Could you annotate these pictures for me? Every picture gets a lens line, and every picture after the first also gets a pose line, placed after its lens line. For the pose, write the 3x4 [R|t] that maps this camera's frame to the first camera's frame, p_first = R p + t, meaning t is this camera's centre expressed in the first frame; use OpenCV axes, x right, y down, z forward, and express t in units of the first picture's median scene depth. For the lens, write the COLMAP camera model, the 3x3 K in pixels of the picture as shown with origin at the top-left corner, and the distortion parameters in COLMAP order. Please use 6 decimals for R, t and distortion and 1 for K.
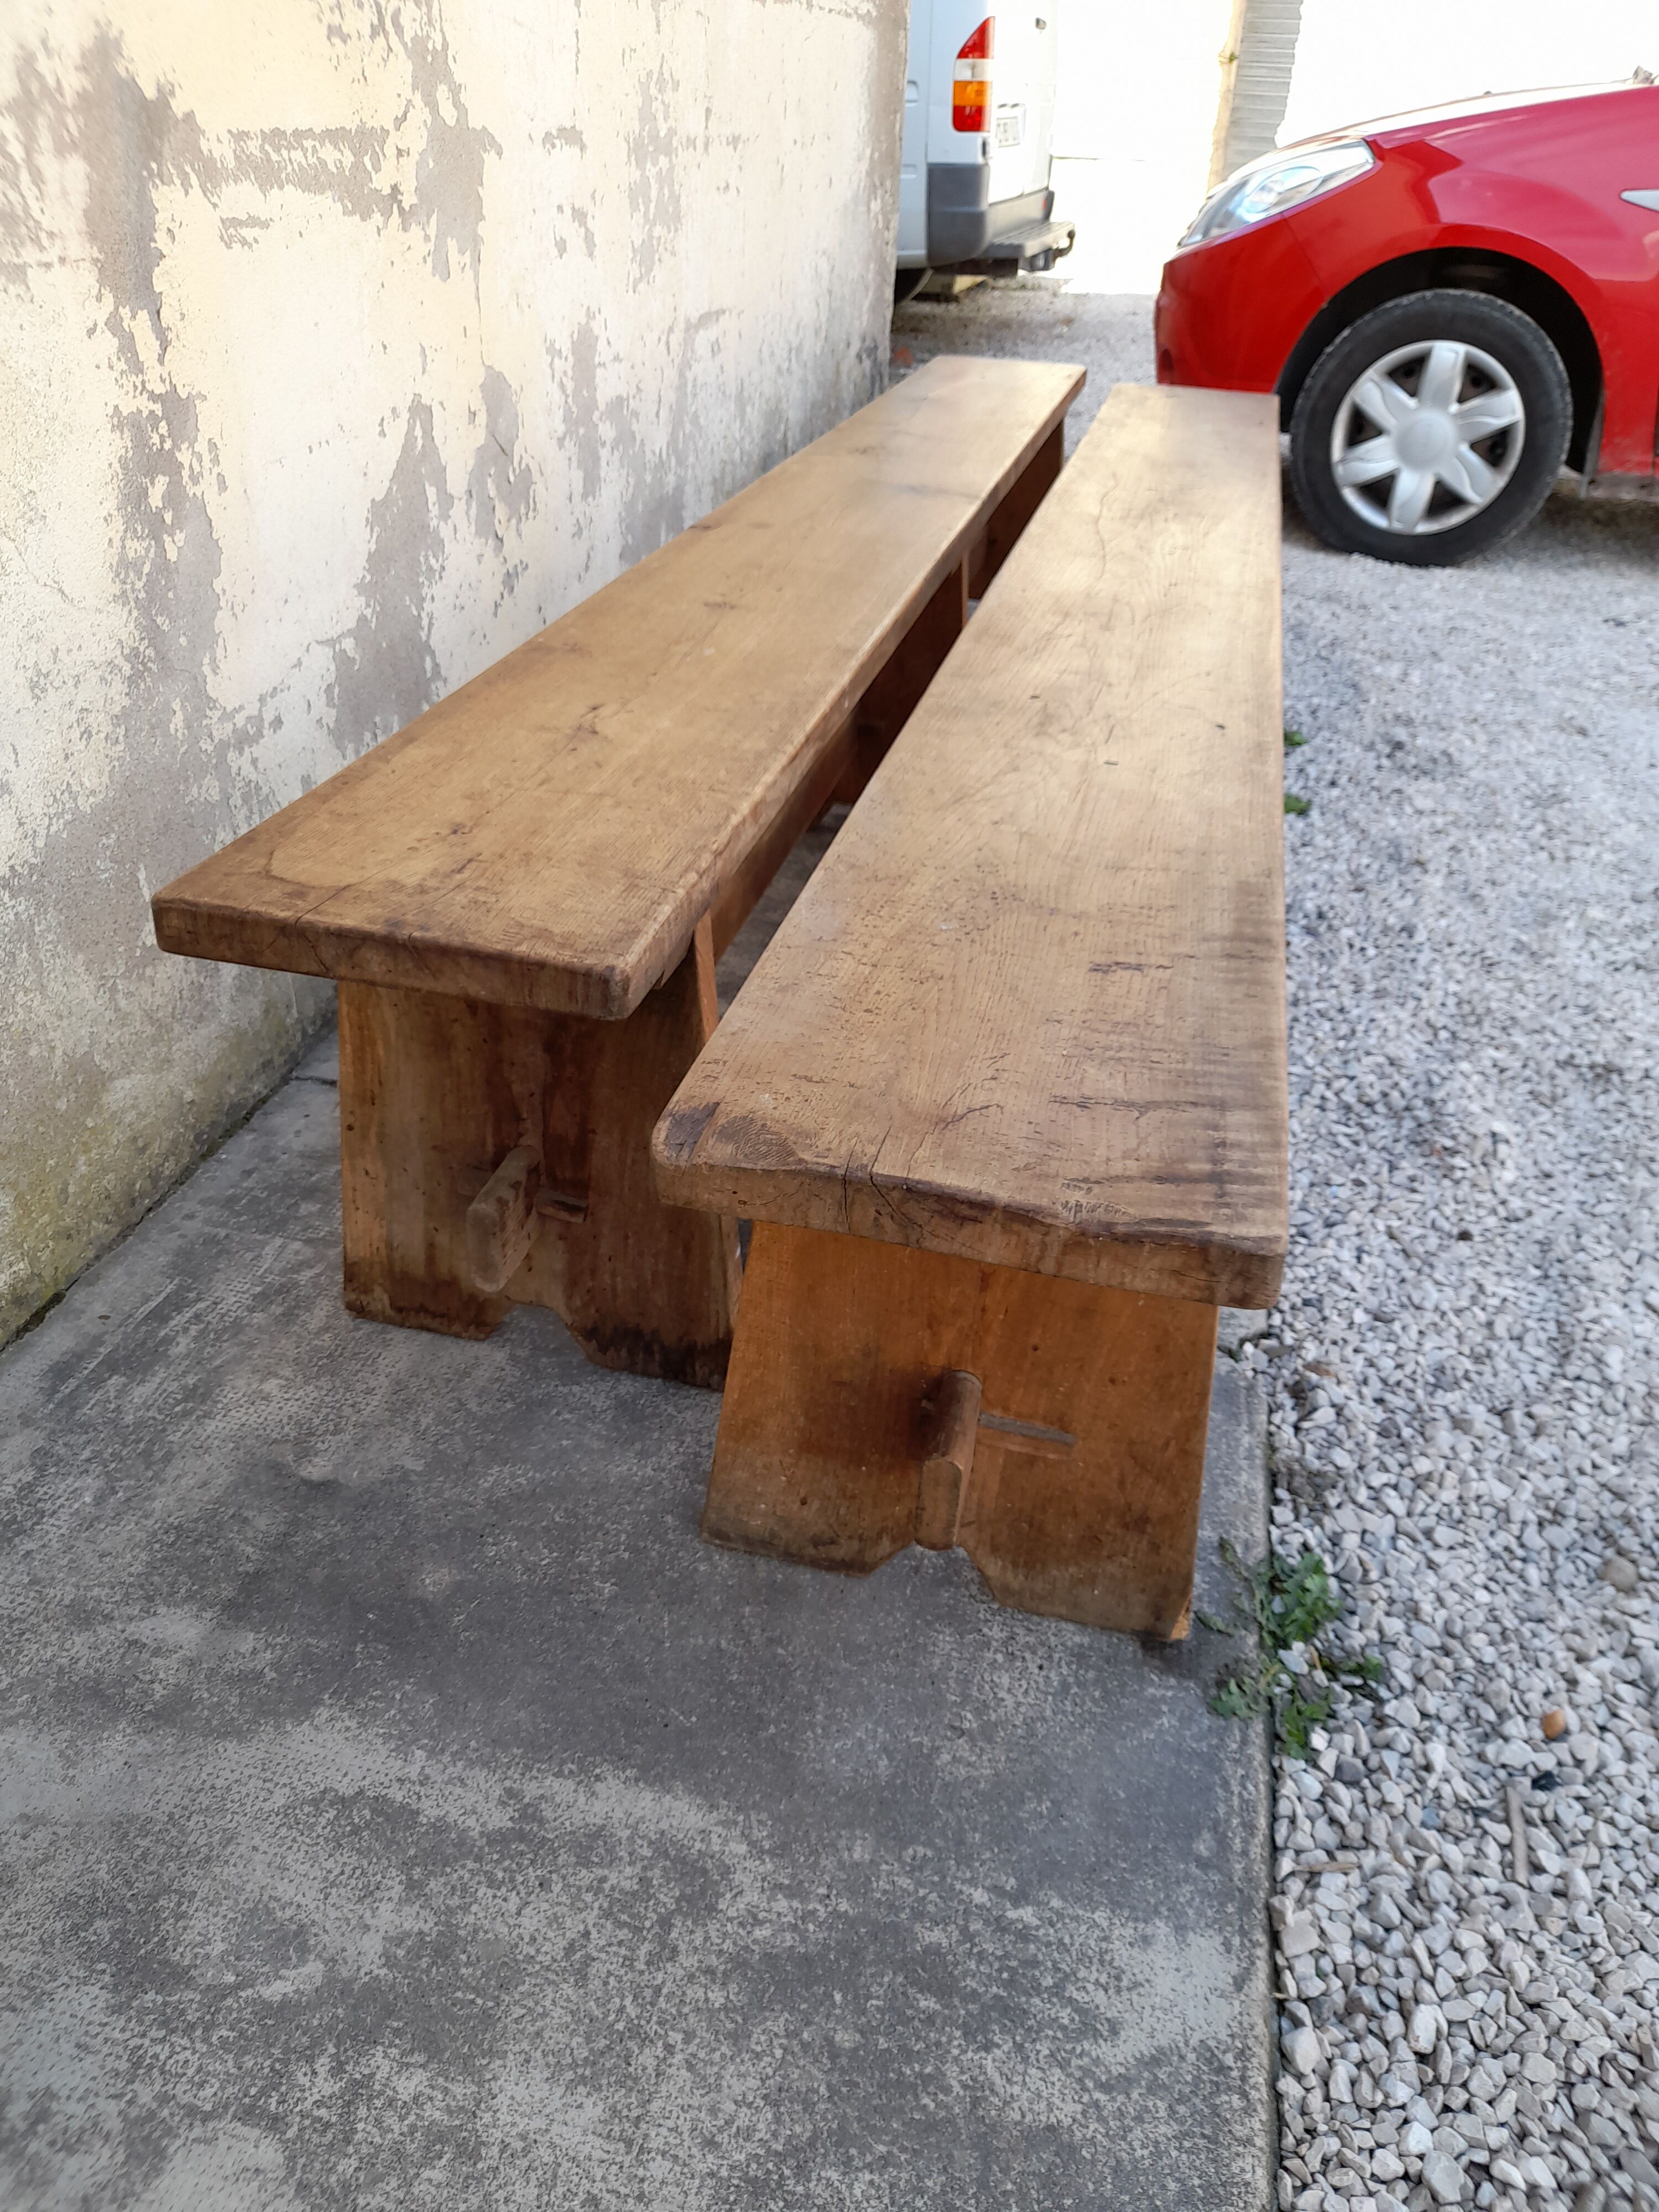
lens RADIAL K [[1637.1, 0, 847.5], [0, 1637.1, 1122.2], [0, 0, 1]] dist [0.023439, -0.029119]
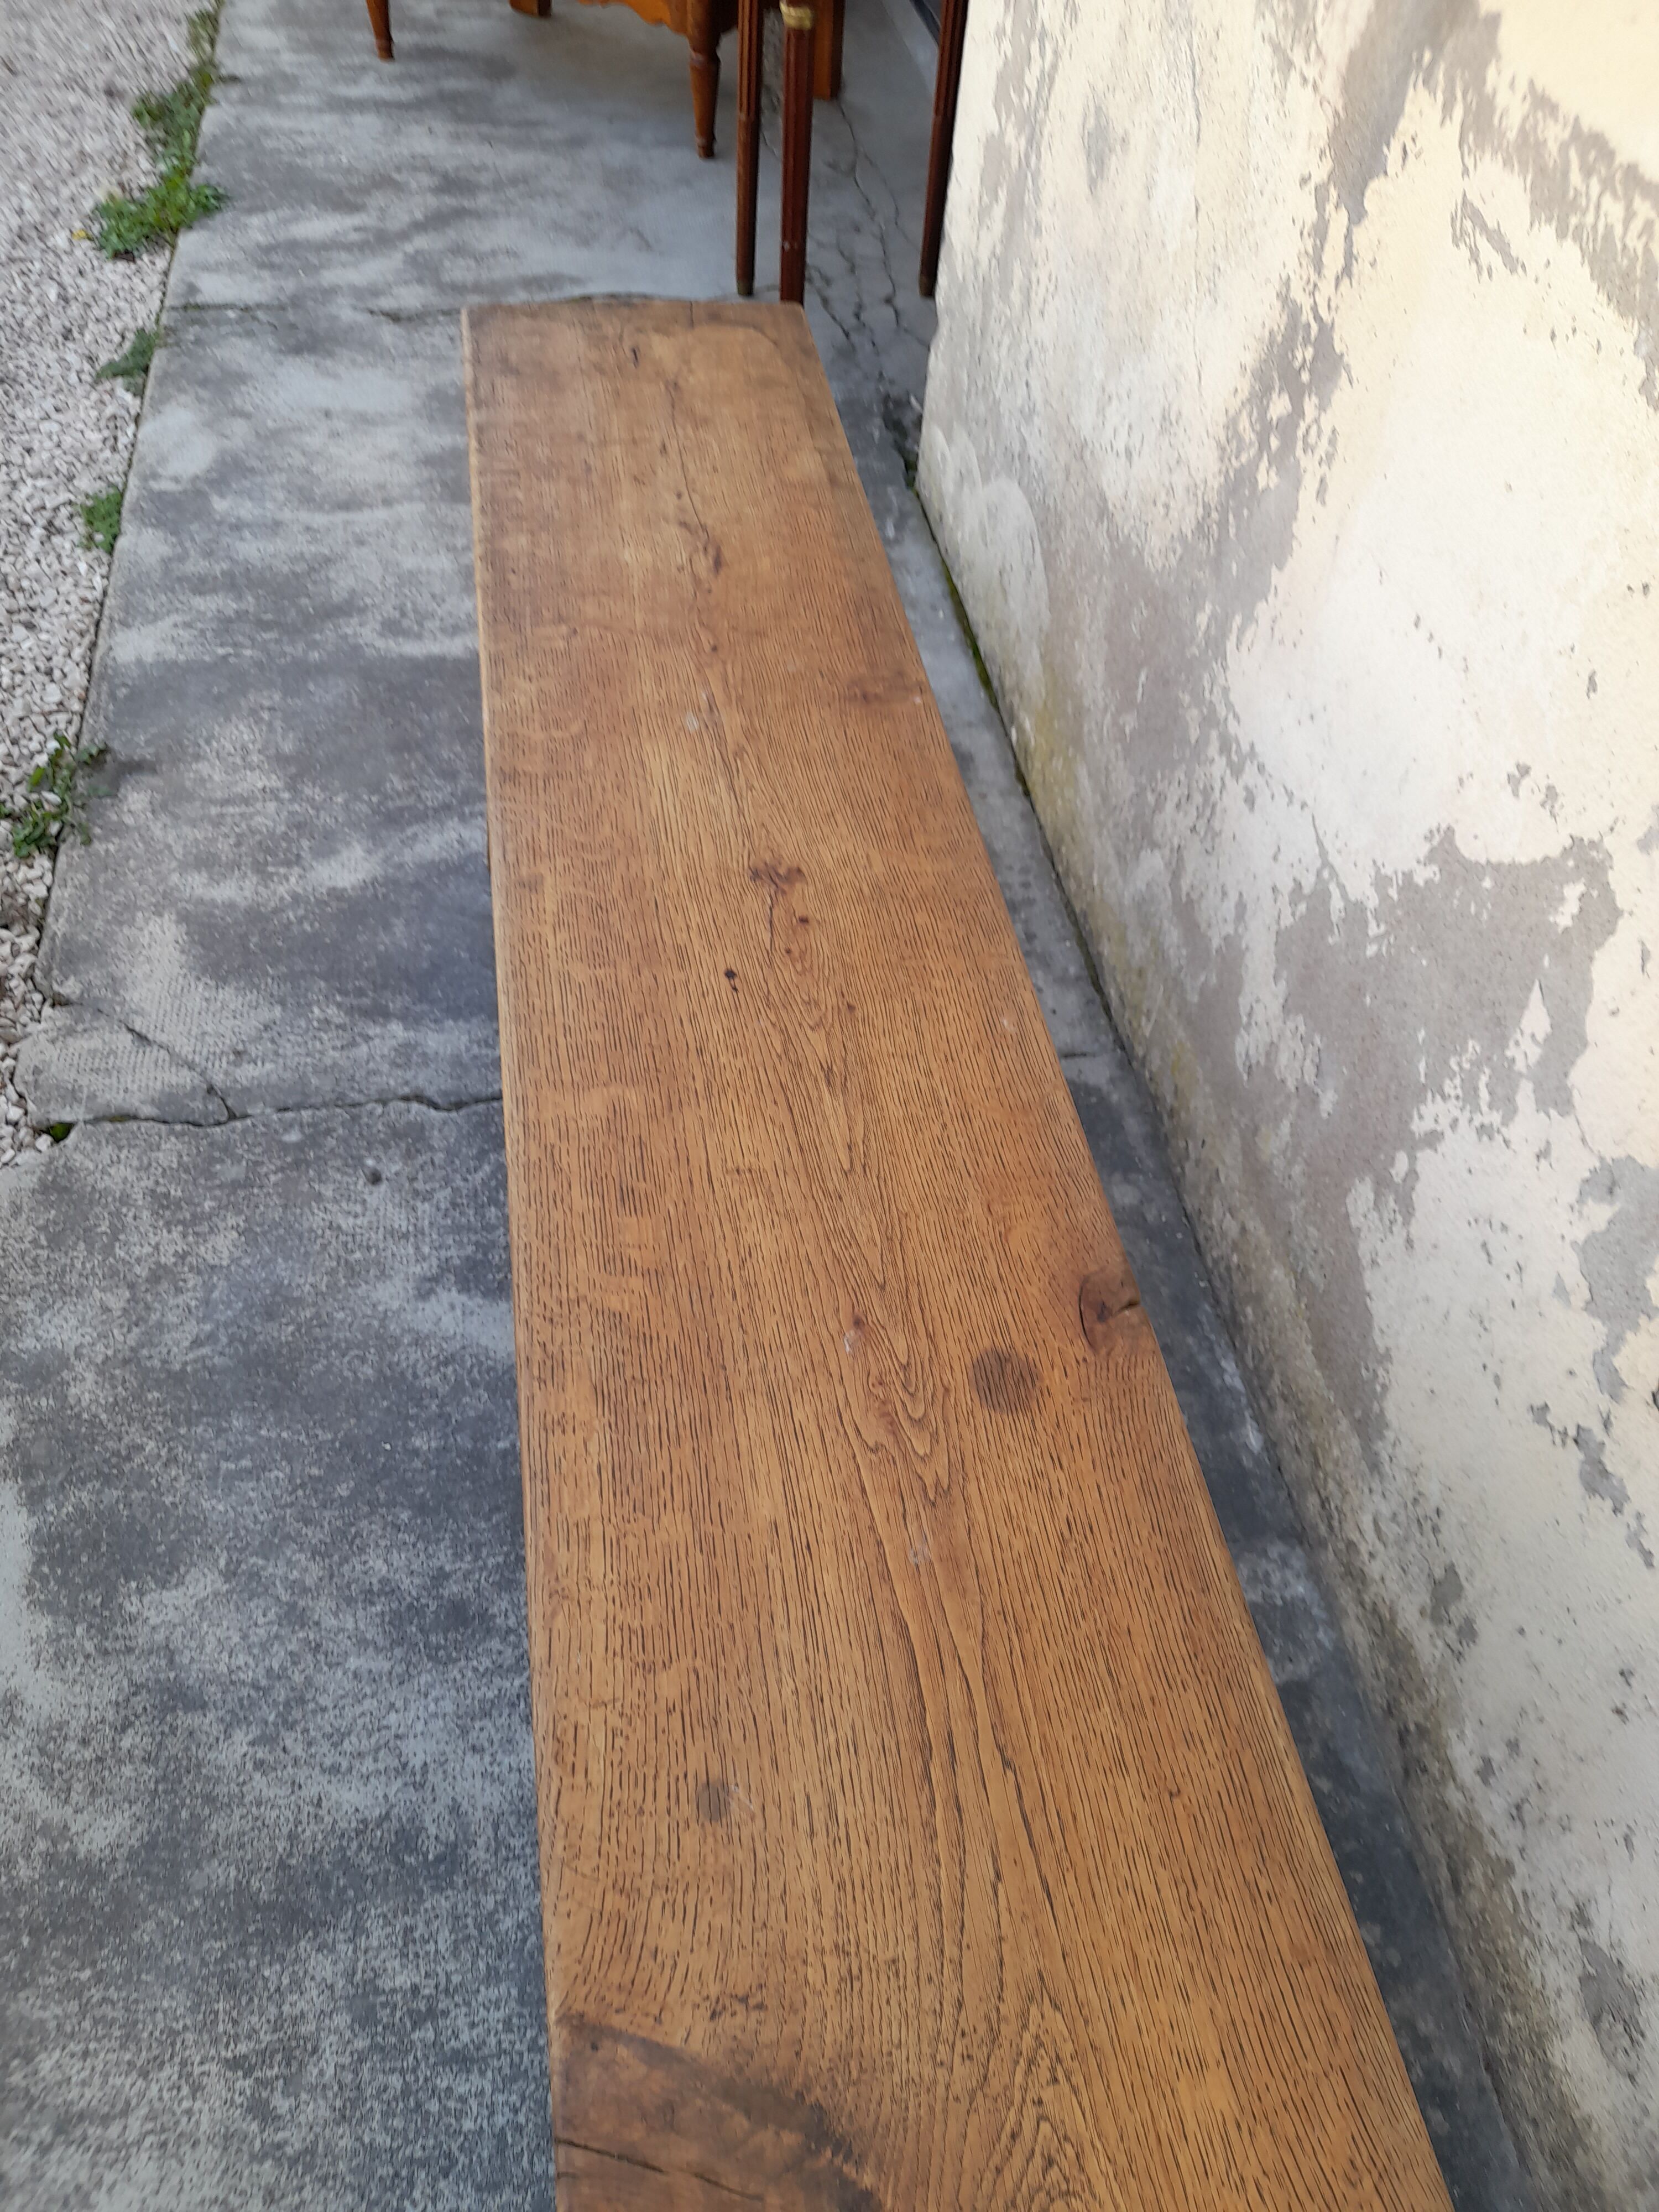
lens RADIAL K [[1637.1, 0, 796.6], [0, 1637.1, 1096.2], [0, 0, 1]] dist [0.023439, -0.029119]
pose [[-0.924703, 0.208374, -0.318598, 0.125783], [-0.283307, 0.182345, 0.941535, -0.866427], [0.254286, 0.960901, -0.109581, 1.139609]]
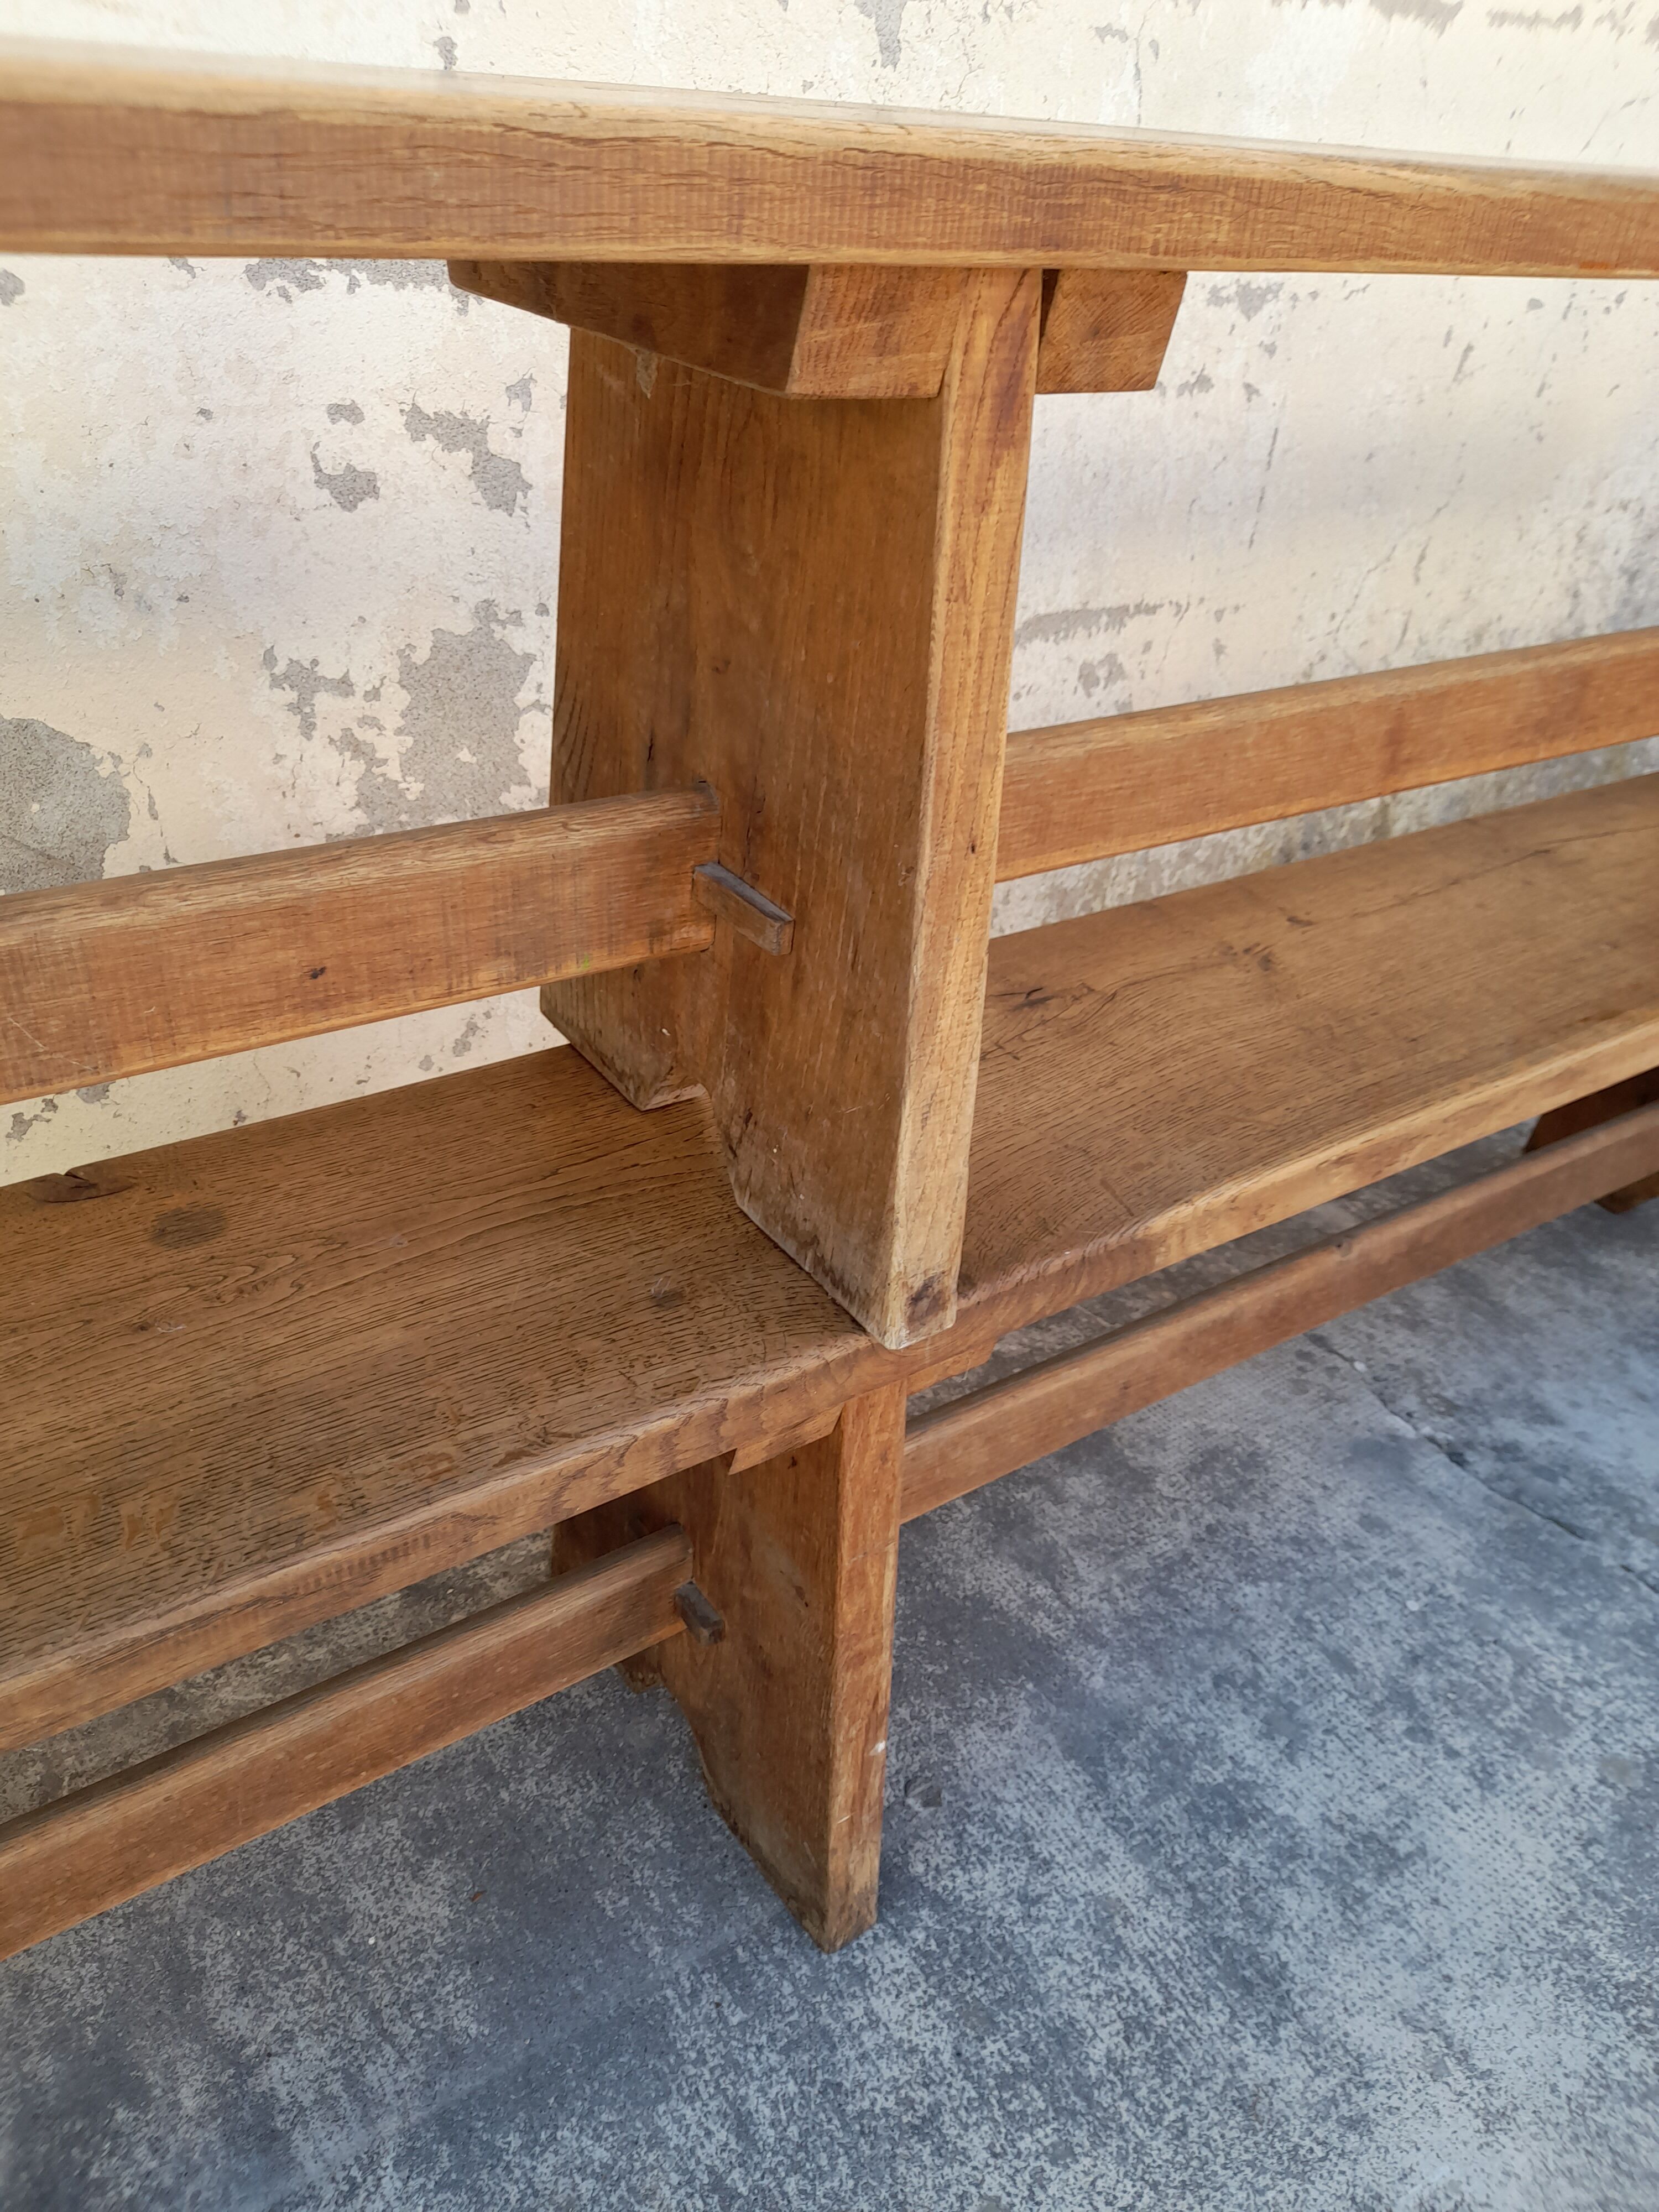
lens RADIAL K [[1637.1, 0, 826.3], [0, 1637.1, 1119.7], [0, 0, 1]] dist [0.023439, -0.029119]
pose [[0.737744, 0.363804, -0.568666, 0.333267], [-0.389269, 0.917472, 0.081944, -0.567801], [0.551547, 0.160910, 0.818477, 0.888704]]
